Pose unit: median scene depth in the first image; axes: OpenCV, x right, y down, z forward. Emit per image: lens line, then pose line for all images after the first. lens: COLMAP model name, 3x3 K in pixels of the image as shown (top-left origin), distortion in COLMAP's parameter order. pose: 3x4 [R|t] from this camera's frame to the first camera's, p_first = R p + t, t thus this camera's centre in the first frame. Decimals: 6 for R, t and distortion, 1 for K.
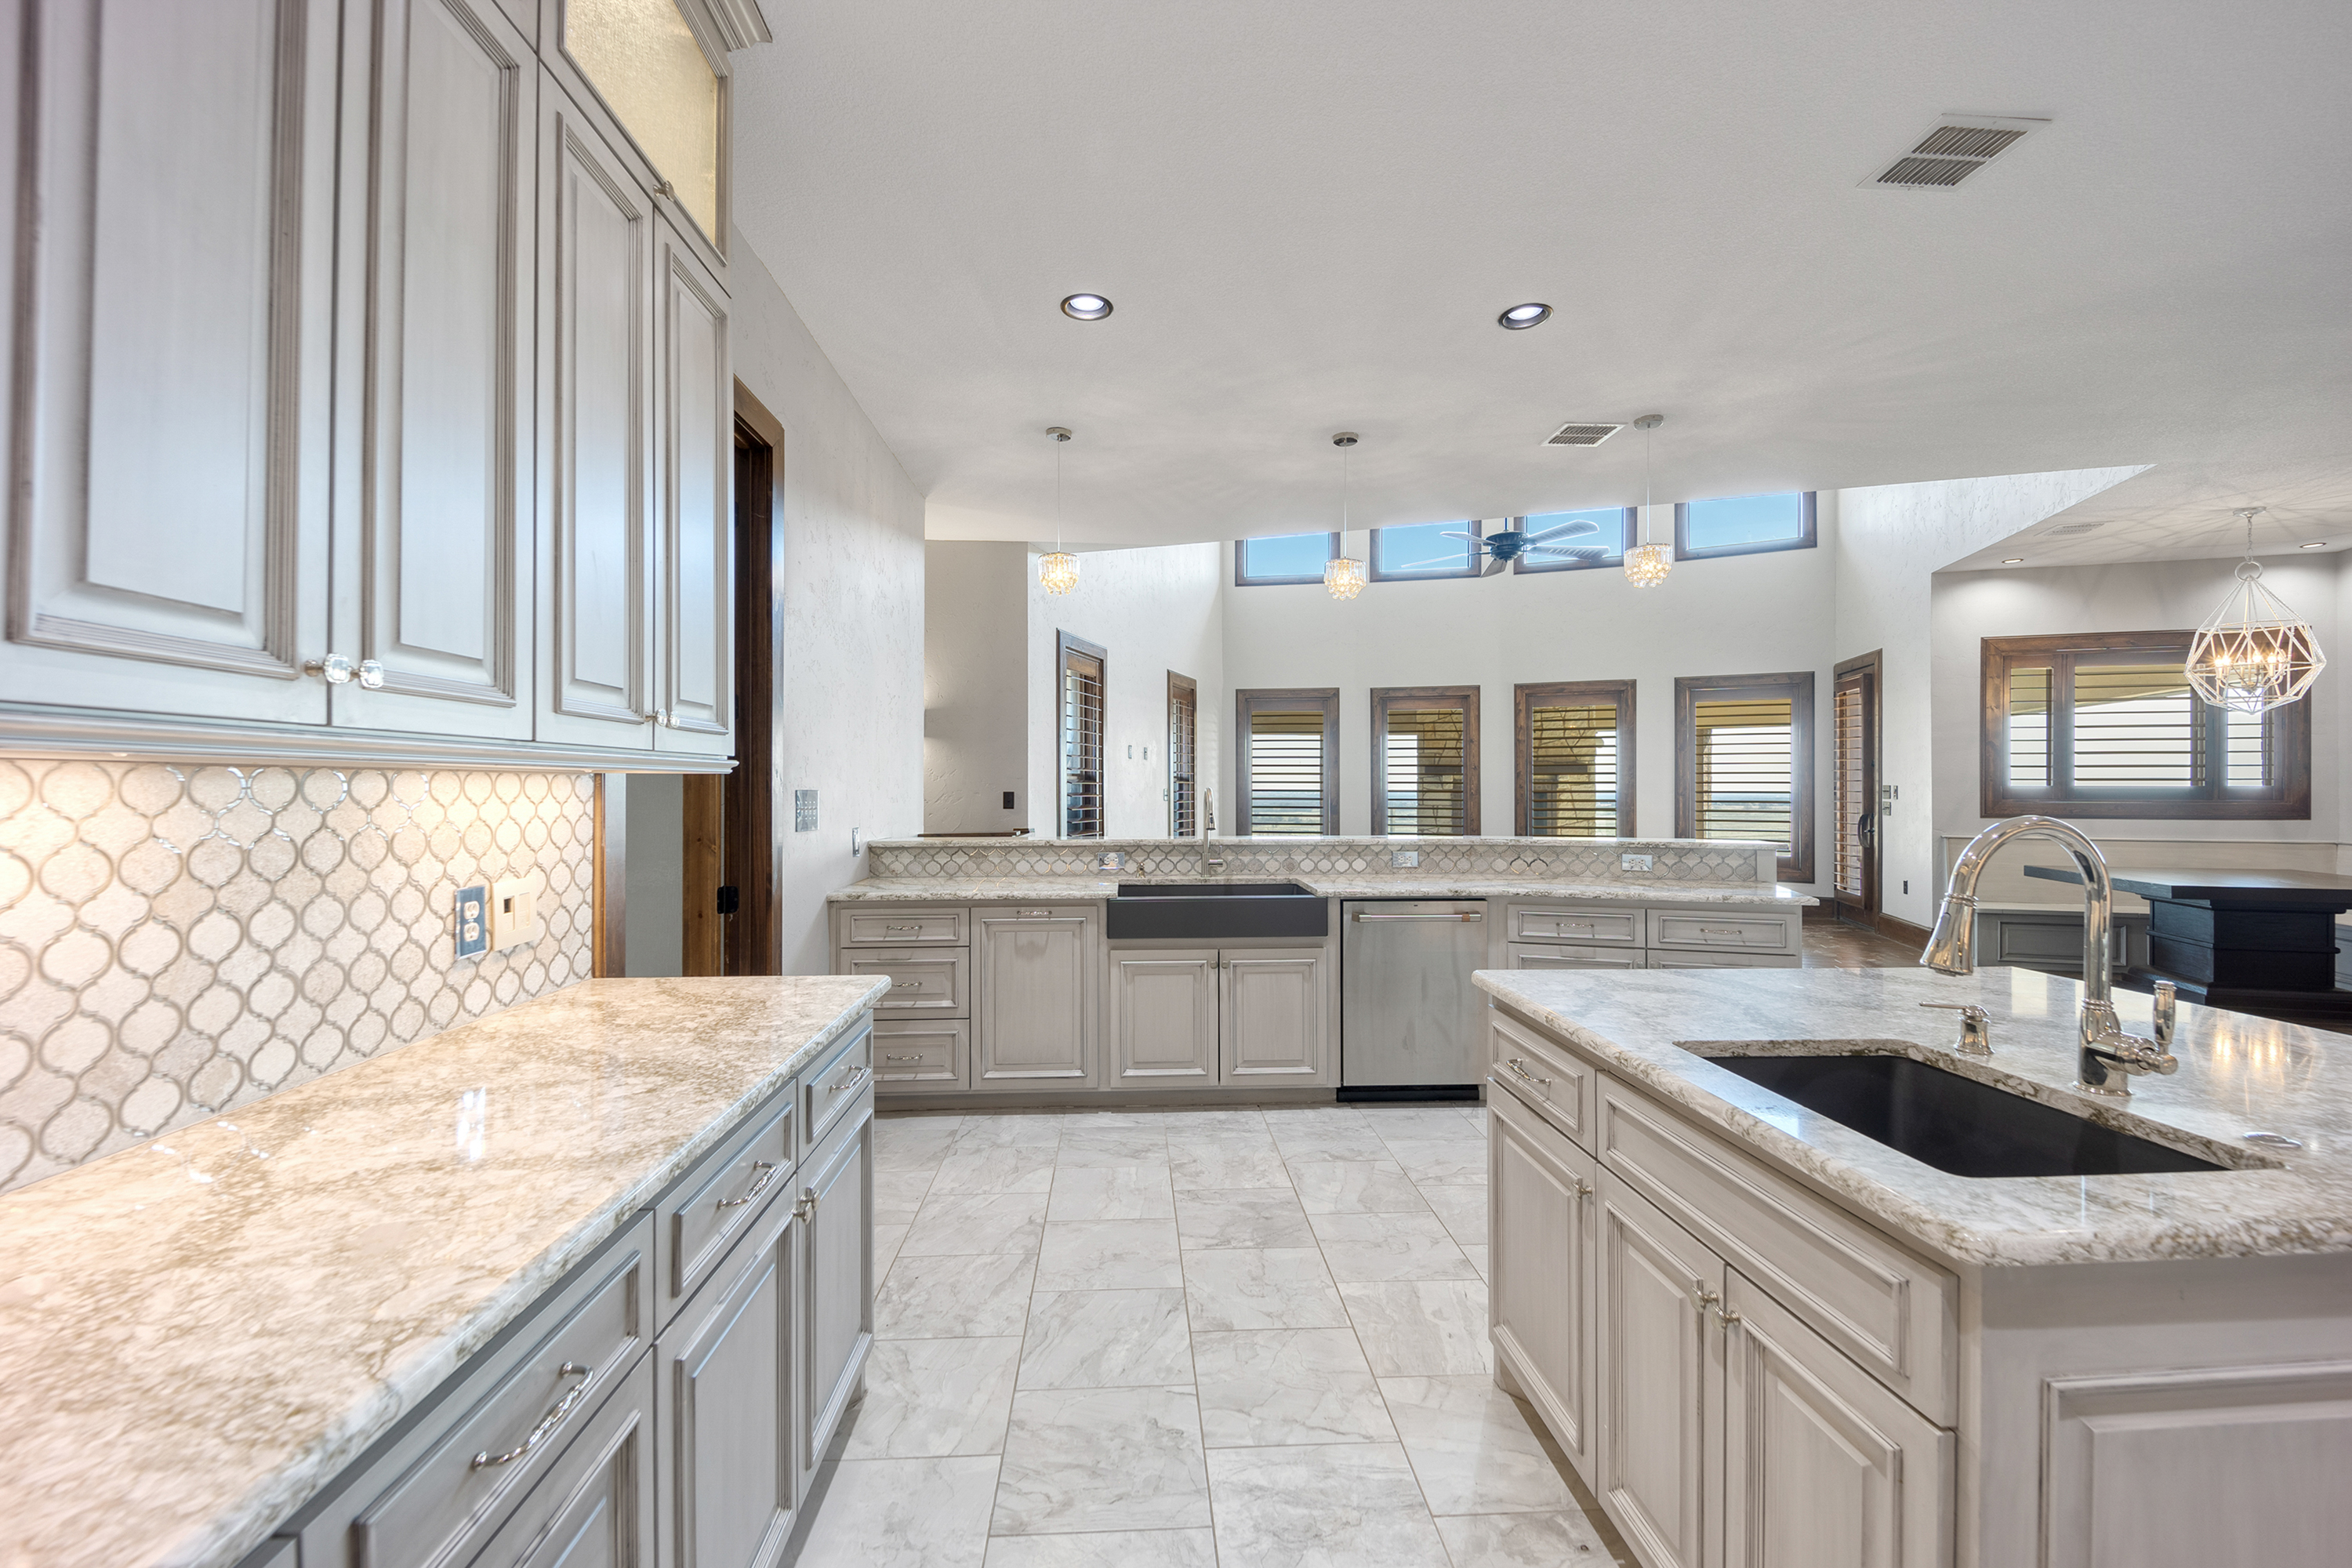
lens RADIAL K [[944.2, 0, 1159.4], [0, 944.2, 783.6], [0, 0, 1]] dist [-0.013618, -0.001071]
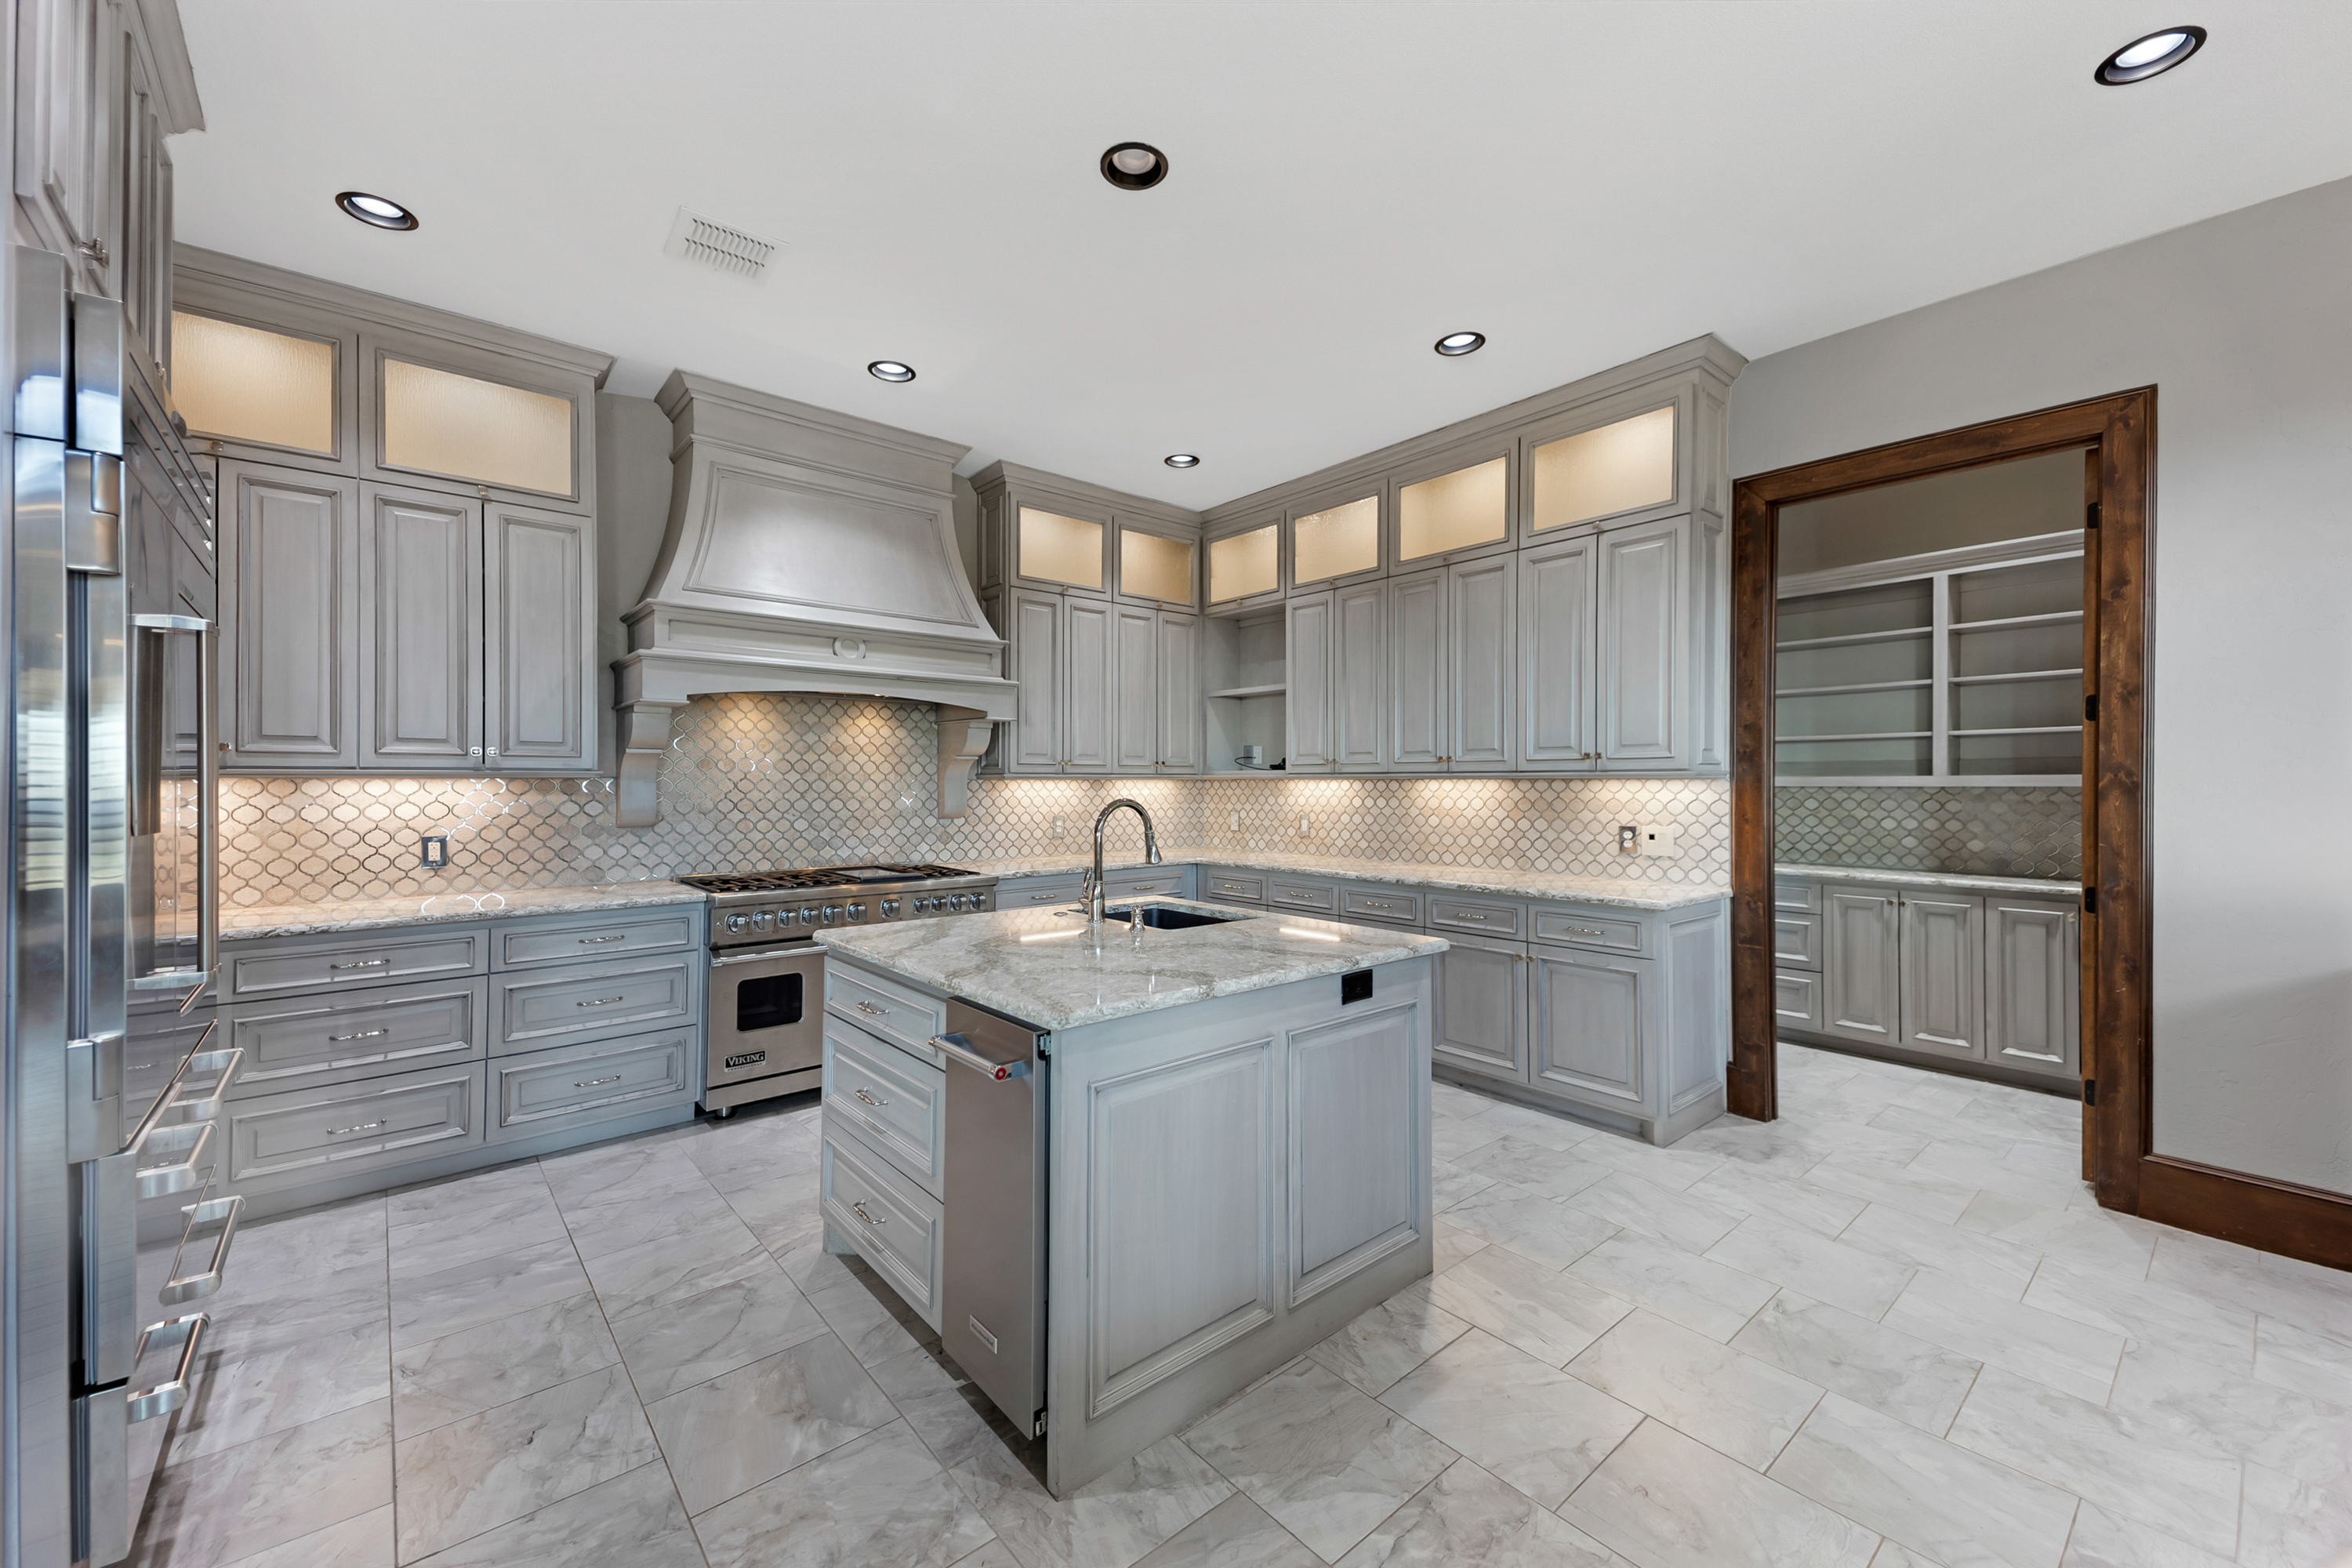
lens RADIAL K [[944.2, 0, 1168.3], [0, 944.2, 791.1], [0, 0, 1]] dist [-0.013618, -0.001071]
pose [[-0.797138, 0.000067, -0.603797, 1.810927], [-0.001932, 0.999995, 0.002663, 0.015049], [0.603794, 0.003289, -0.797133, 2.340526]]
